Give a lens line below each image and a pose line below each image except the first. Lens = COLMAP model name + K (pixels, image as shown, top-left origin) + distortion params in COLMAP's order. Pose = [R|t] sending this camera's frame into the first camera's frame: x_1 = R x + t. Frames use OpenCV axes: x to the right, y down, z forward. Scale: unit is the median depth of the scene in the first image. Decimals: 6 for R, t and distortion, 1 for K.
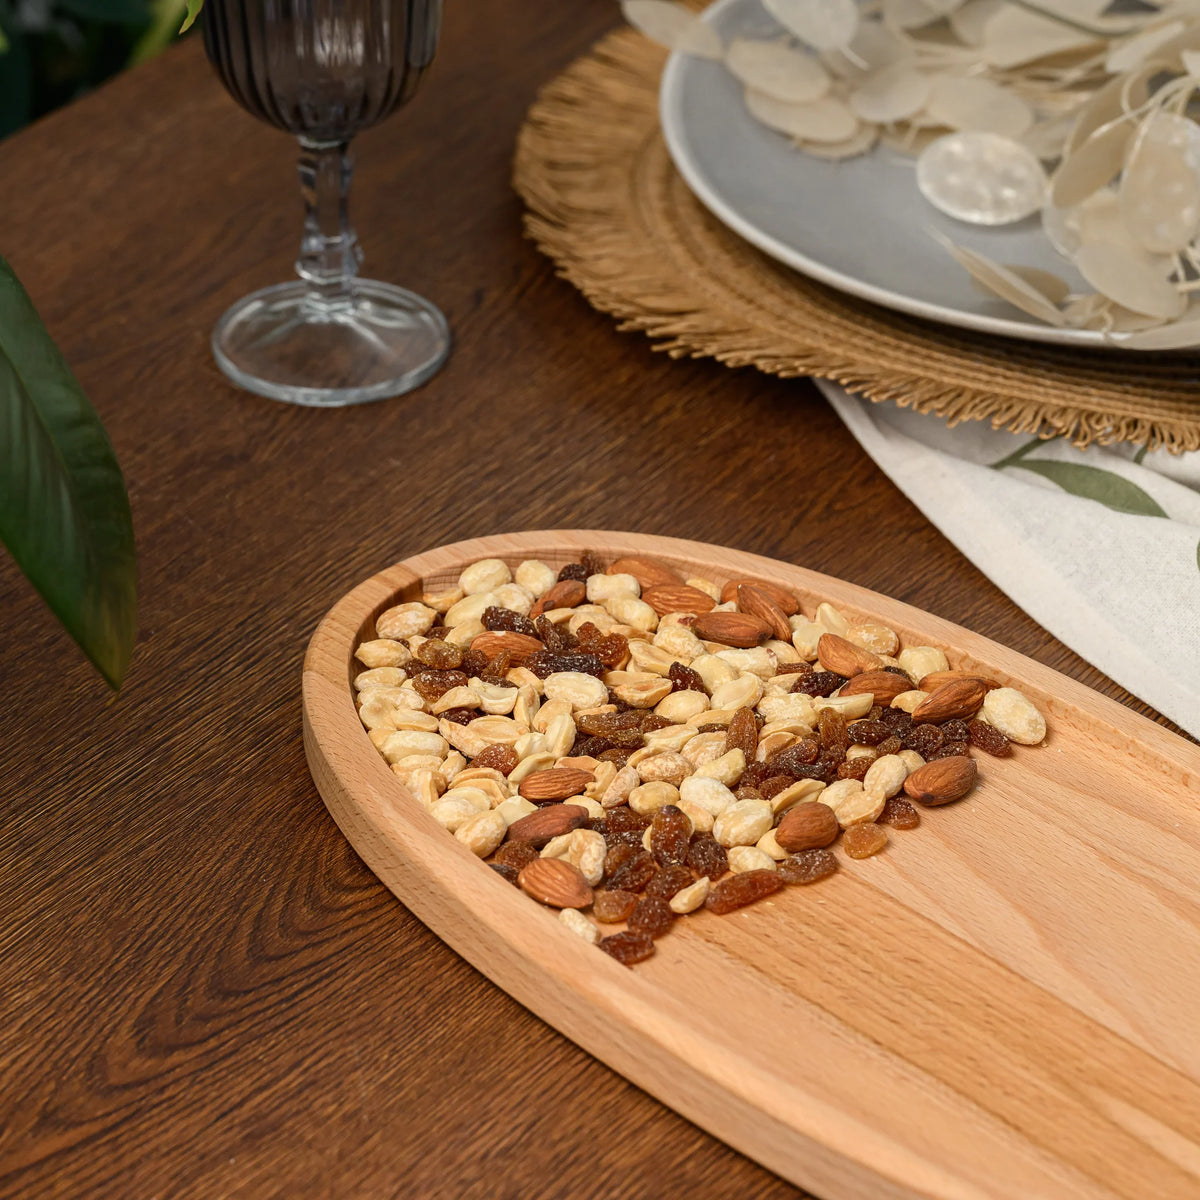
lens RADIAL K [[5083.9, 0, 600.0], [0, 5083.9, 600.0], [0, 0, 1]] dist [-0.057720, -0.407762]
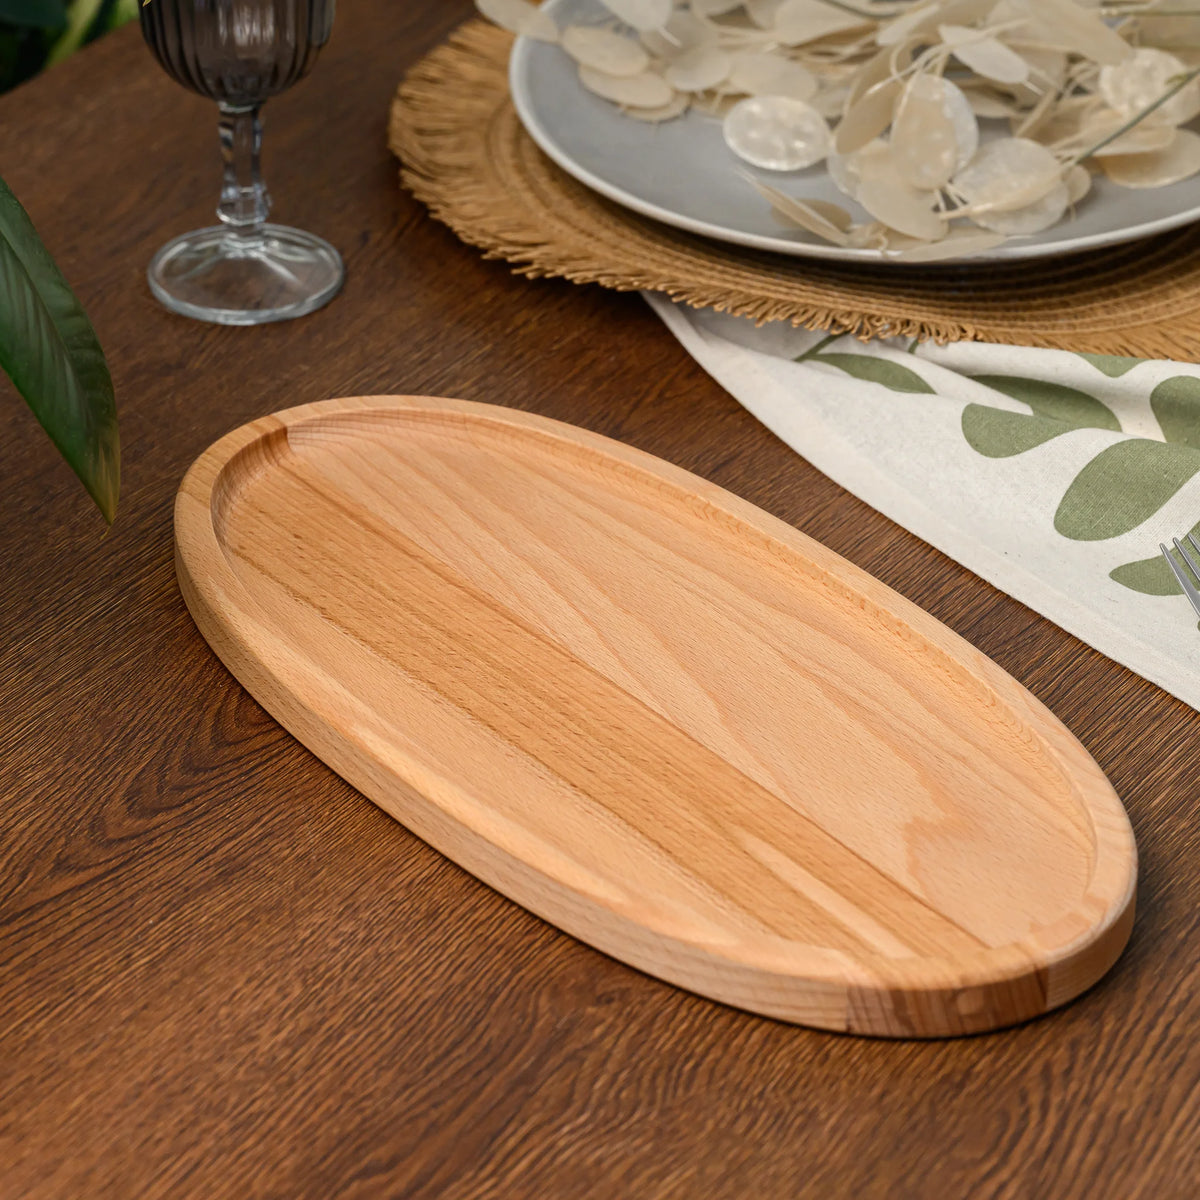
lens RADIAL K [[5083.9, 0, 600.0], [0, 5083.9, 600.0], [0, 0, 1]] dist [-0.057720, -0.407762]
pose [[0.998719, -0.020533, 0.046251, -0.027005], [0.021306, 0.999640, -0.016284, 0.050115], [-0.045900, 0.017249, 0.998797, -0.221471]]
